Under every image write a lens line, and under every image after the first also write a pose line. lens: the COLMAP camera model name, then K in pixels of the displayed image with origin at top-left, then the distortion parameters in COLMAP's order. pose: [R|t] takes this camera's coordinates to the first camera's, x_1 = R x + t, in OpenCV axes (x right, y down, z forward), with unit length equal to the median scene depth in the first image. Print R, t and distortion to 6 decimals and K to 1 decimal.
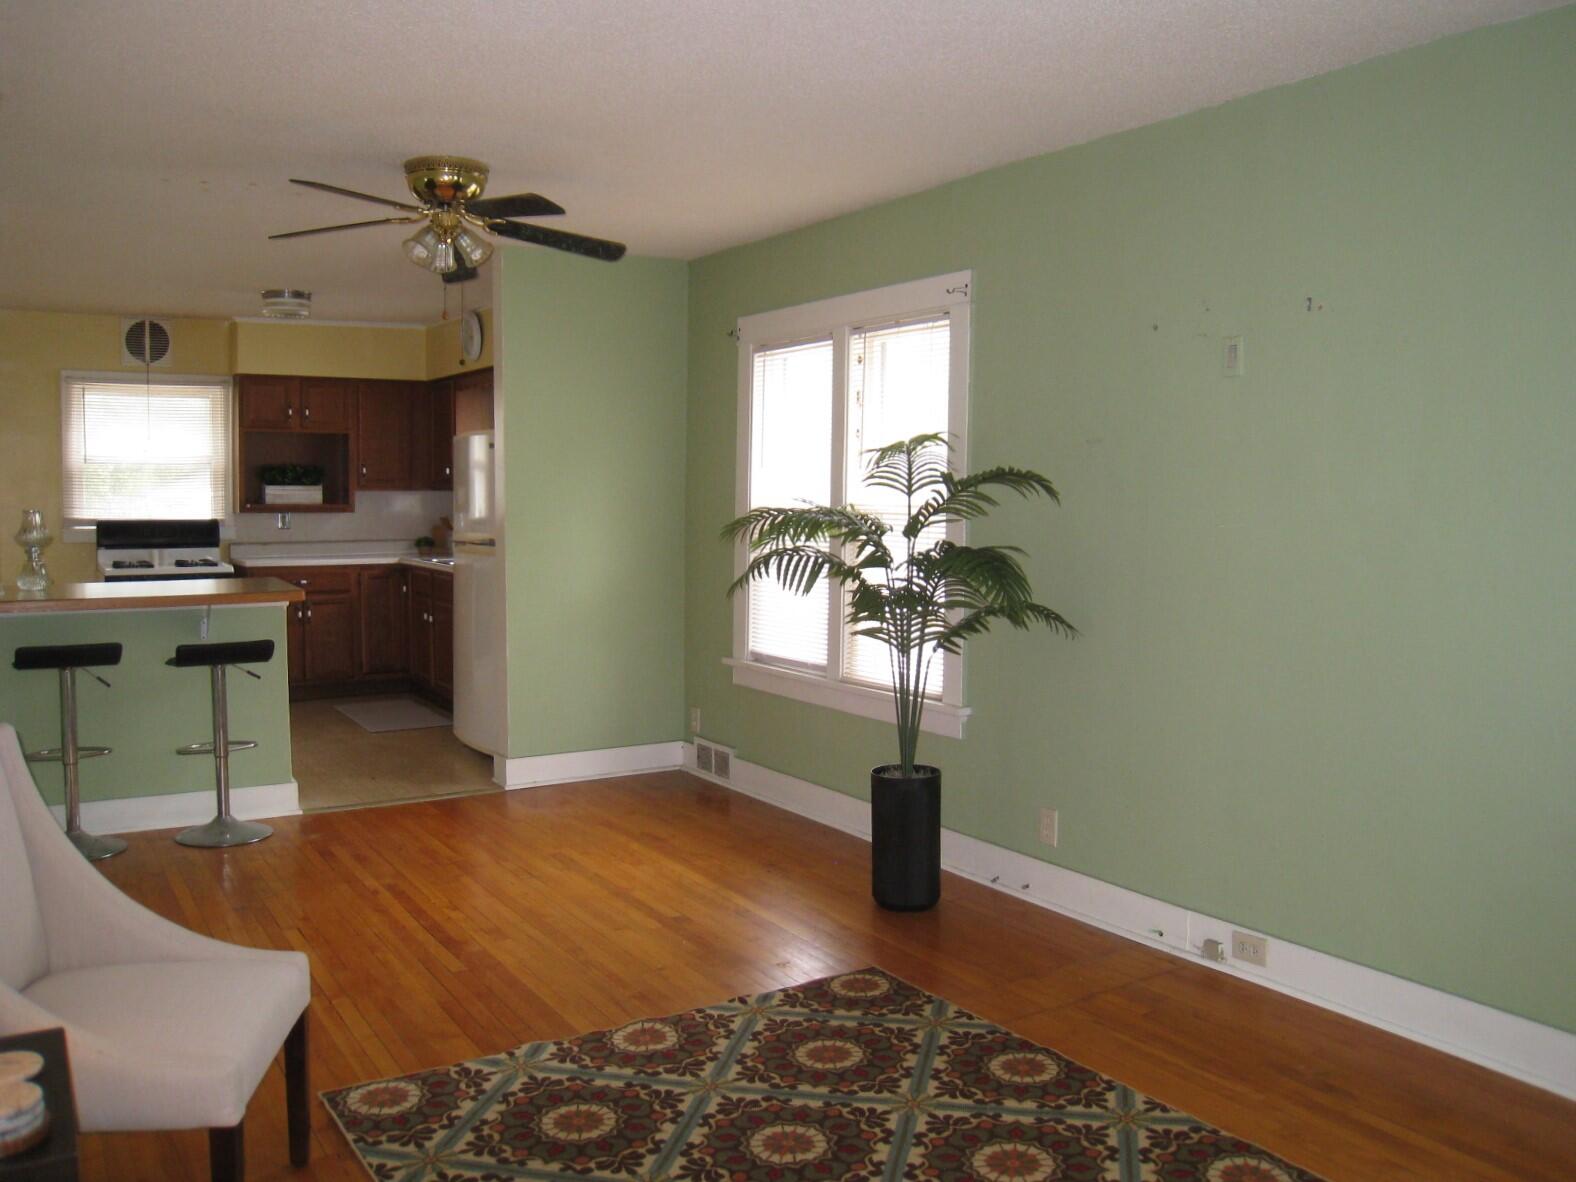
lens RADIAL K [[1299.8, 0, 788.0], [0, 1299.8, 591.0], [0, 0, 1]] dist [-0.142095, 0.008106]
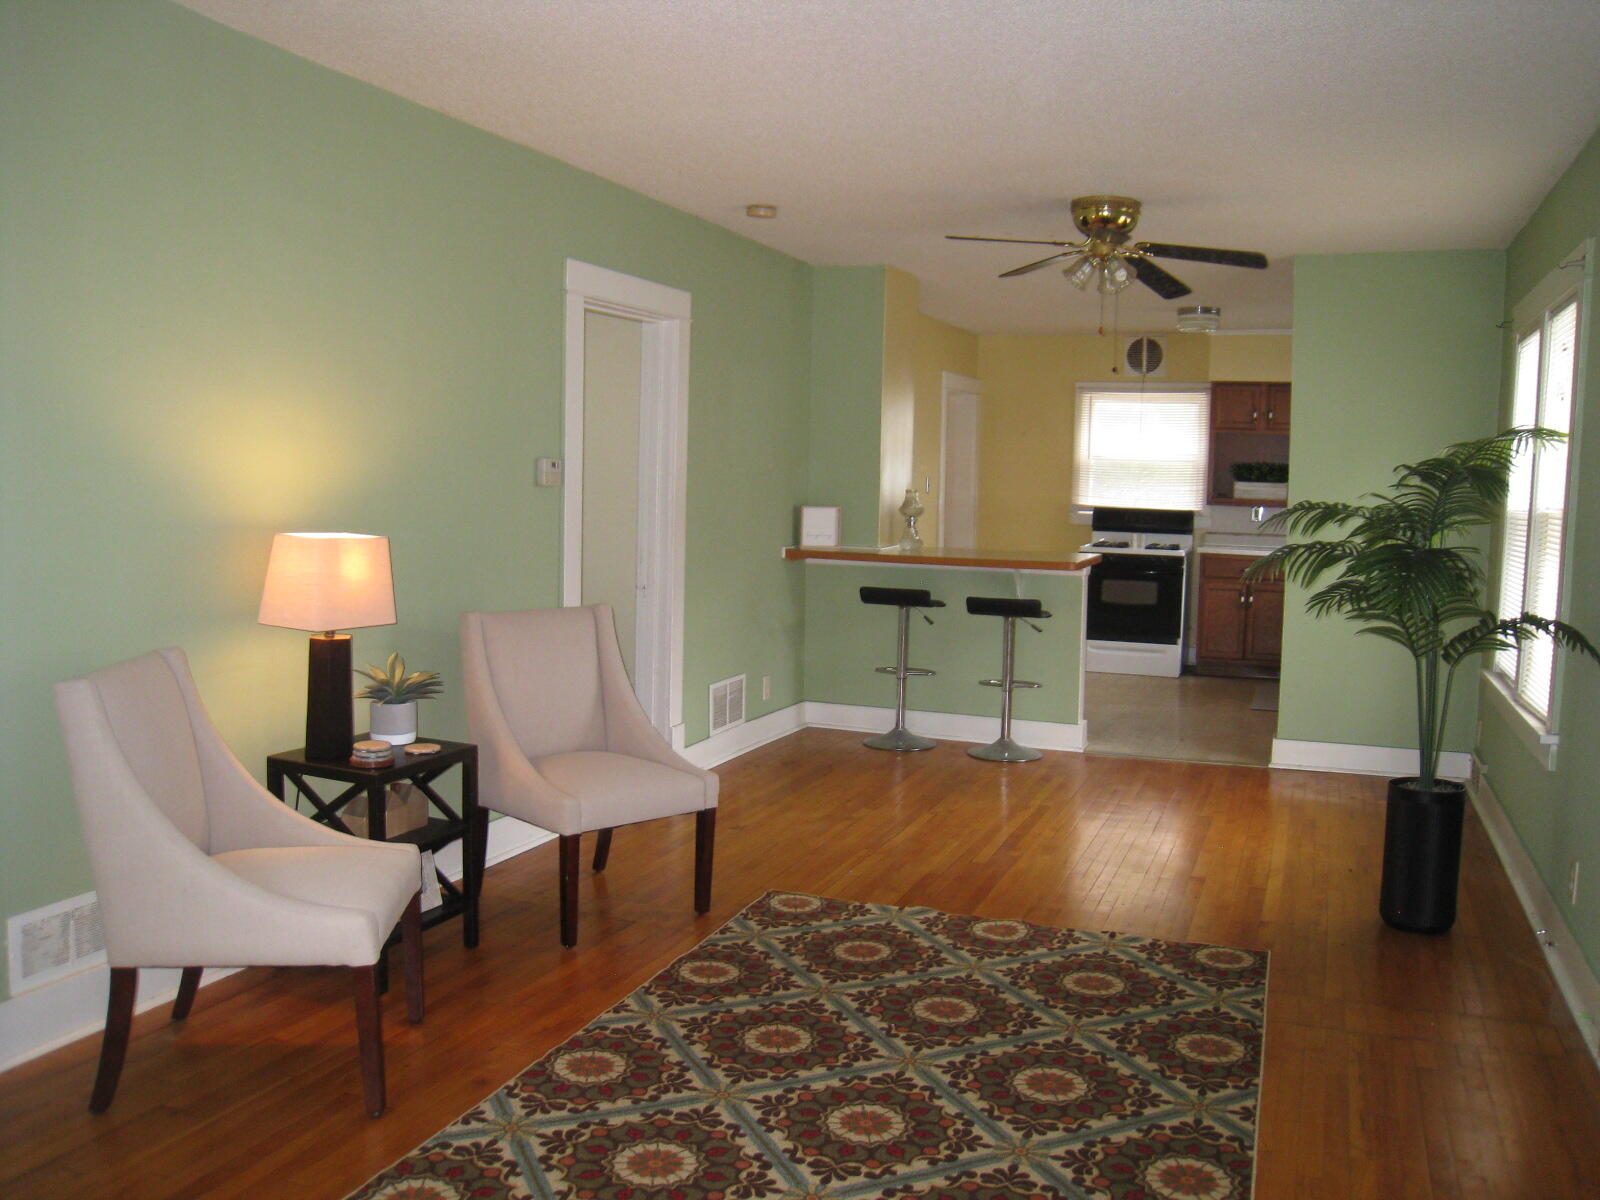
lens RADIAL K [[1312.7, 0, 800.0], [0, 1312.7, 600.0], [0, 0, 1]] dist [-0.204160, 0.003155]
pose [[0.563295, 0.077352, -0.822627, 0.524464], [-0.076123, 0.996232, 0.041551, 0.003699], [0.822742, 0.039215, 0.567061, 0.102635]]
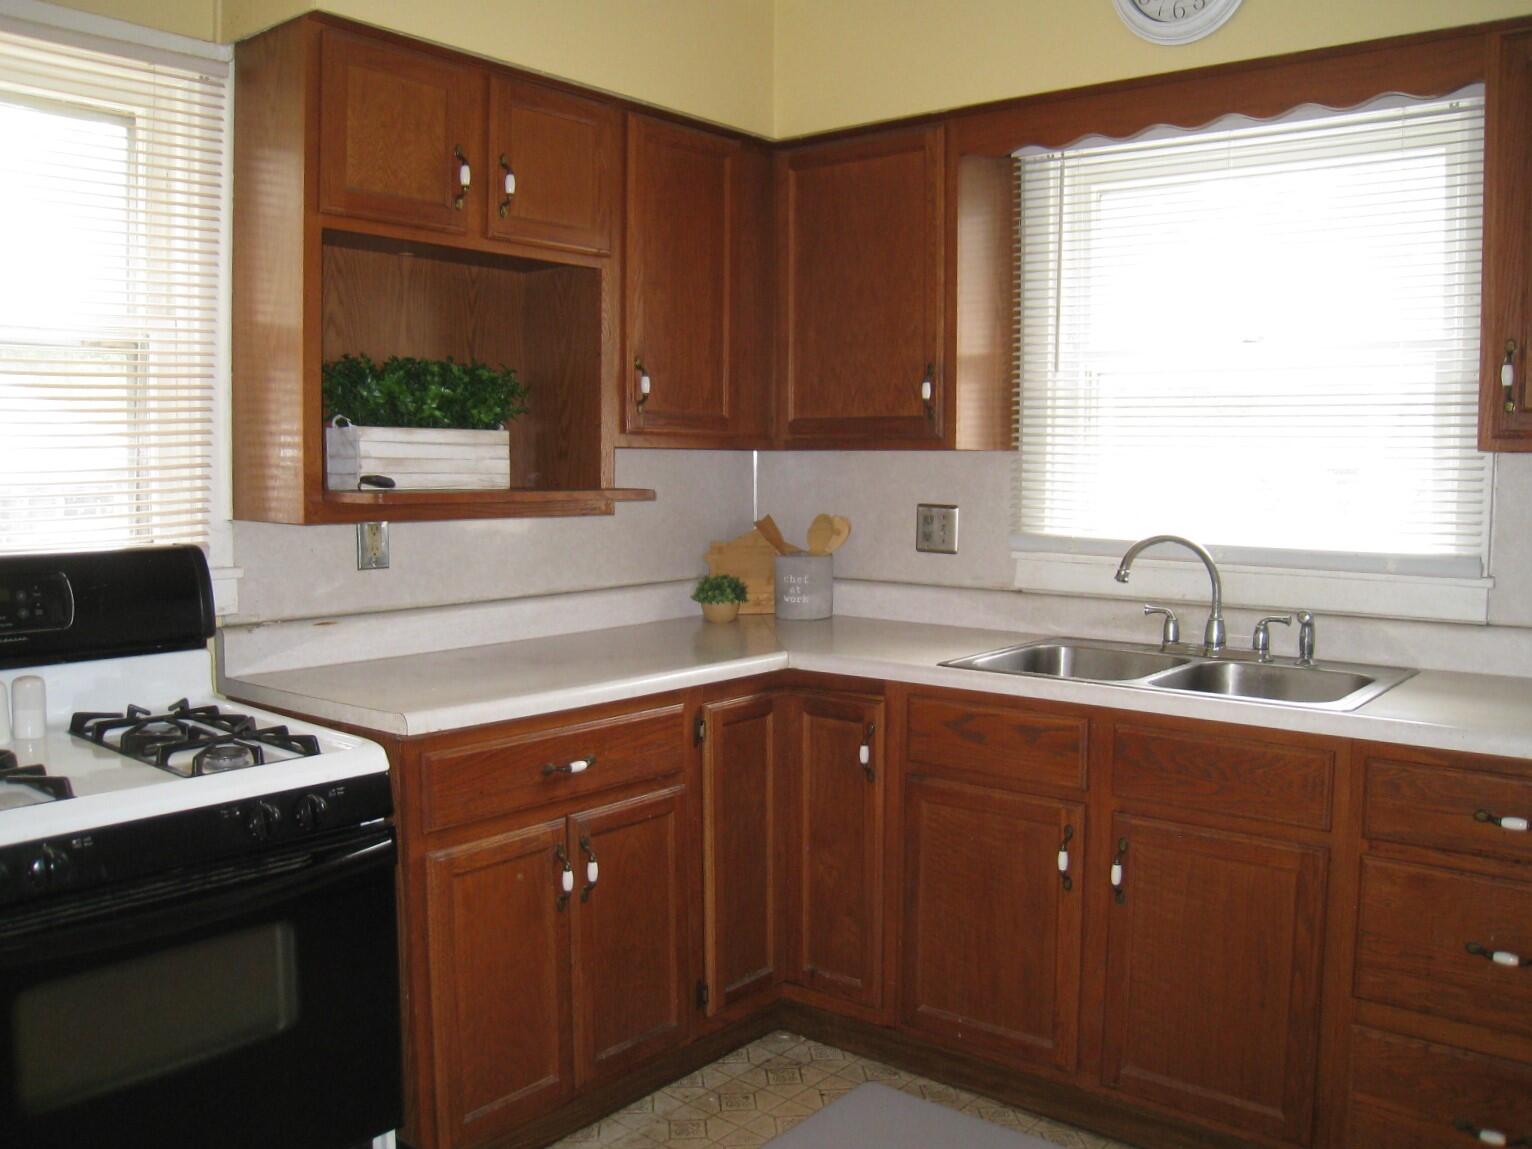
lens RADIAL K [[1360.0, 0, 766.0], [0, 1360.0, 574.5], [0, 0, 1]] dist [-0.162066, 0.113532]
pose [[0.955956, -0.028188, 0.292153, -0.724110], [0.025091, 0.999582, 0.014342, -0.090067], [-0.292436, -0.006380, 0.956264, 1.187283]]
